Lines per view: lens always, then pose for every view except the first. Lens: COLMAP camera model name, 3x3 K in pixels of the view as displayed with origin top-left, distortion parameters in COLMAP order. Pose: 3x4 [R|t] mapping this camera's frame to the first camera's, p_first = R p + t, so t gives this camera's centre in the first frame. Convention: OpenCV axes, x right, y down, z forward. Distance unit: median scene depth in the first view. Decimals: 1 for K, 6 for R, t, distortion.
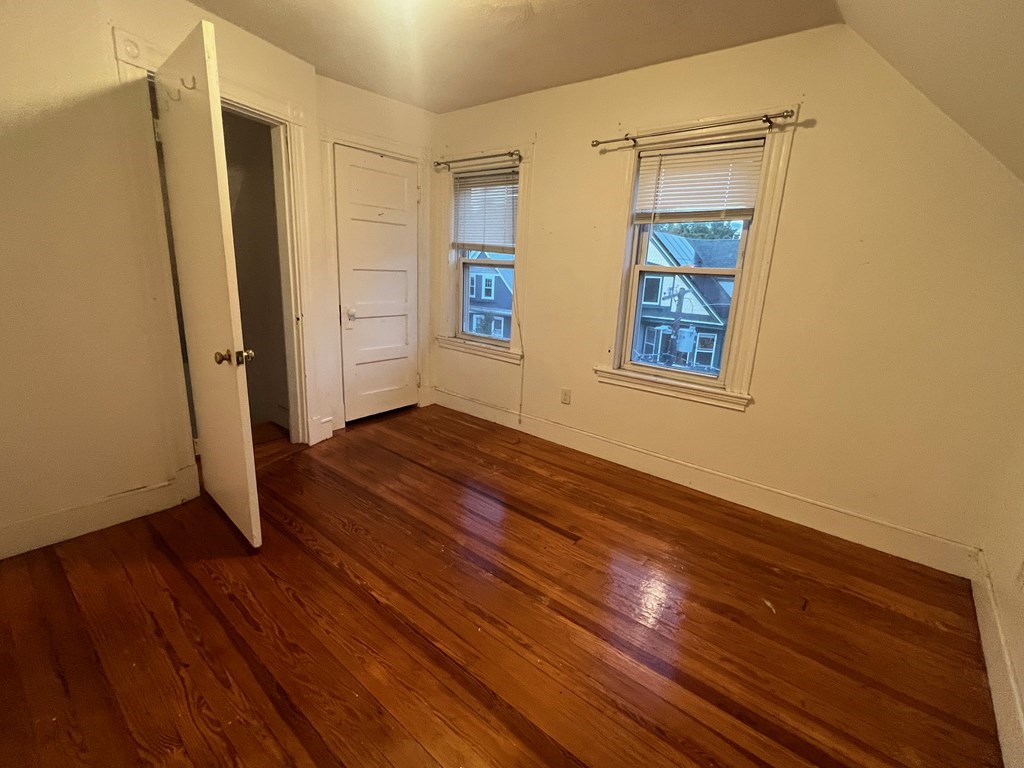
lens RADIAL K [[473.9, 0, 512.0], [0, 473.9, 384.8], [0, 0, 1]] dist [-0.001173, -0.000071]
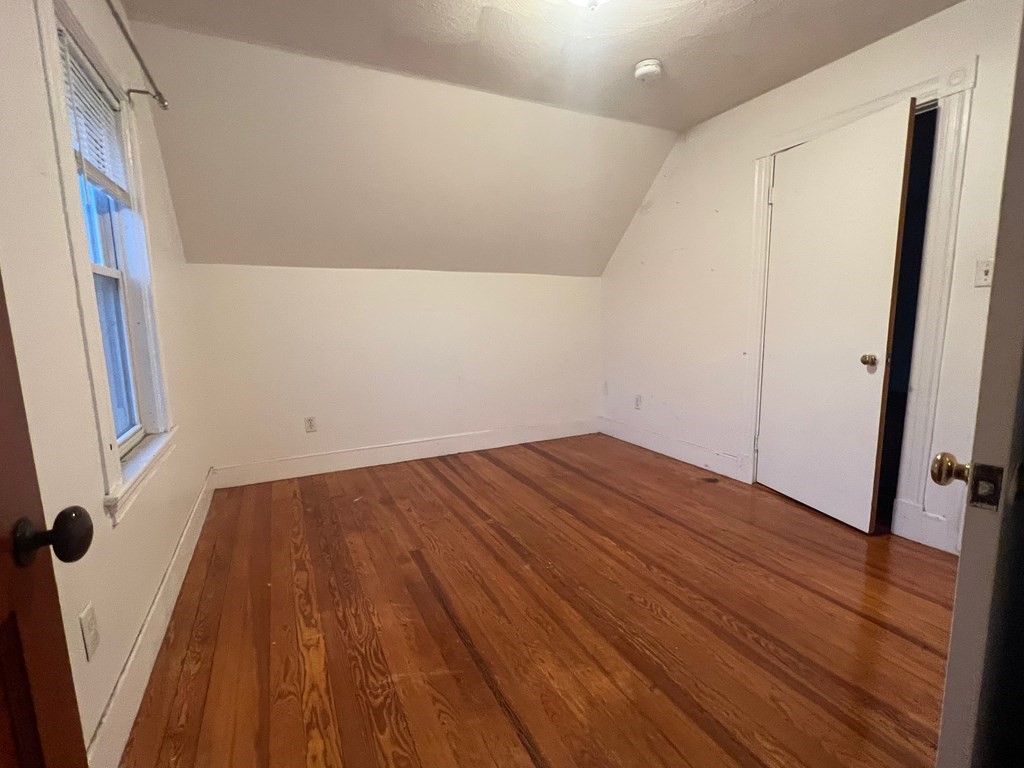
lens RADIAL K [[473.9, 0, 515.3], [0, 473.9, 384.0], [0, 0, 1]] dist [-0.001173, -0.000071]
pose [[-0.919237, -0.085118, 0.384392, -0.389596], [0.072418, 0.923134, 0.377597, -0.340344], [-0.386986, 0.374939, -0.842415, 1.567585]]
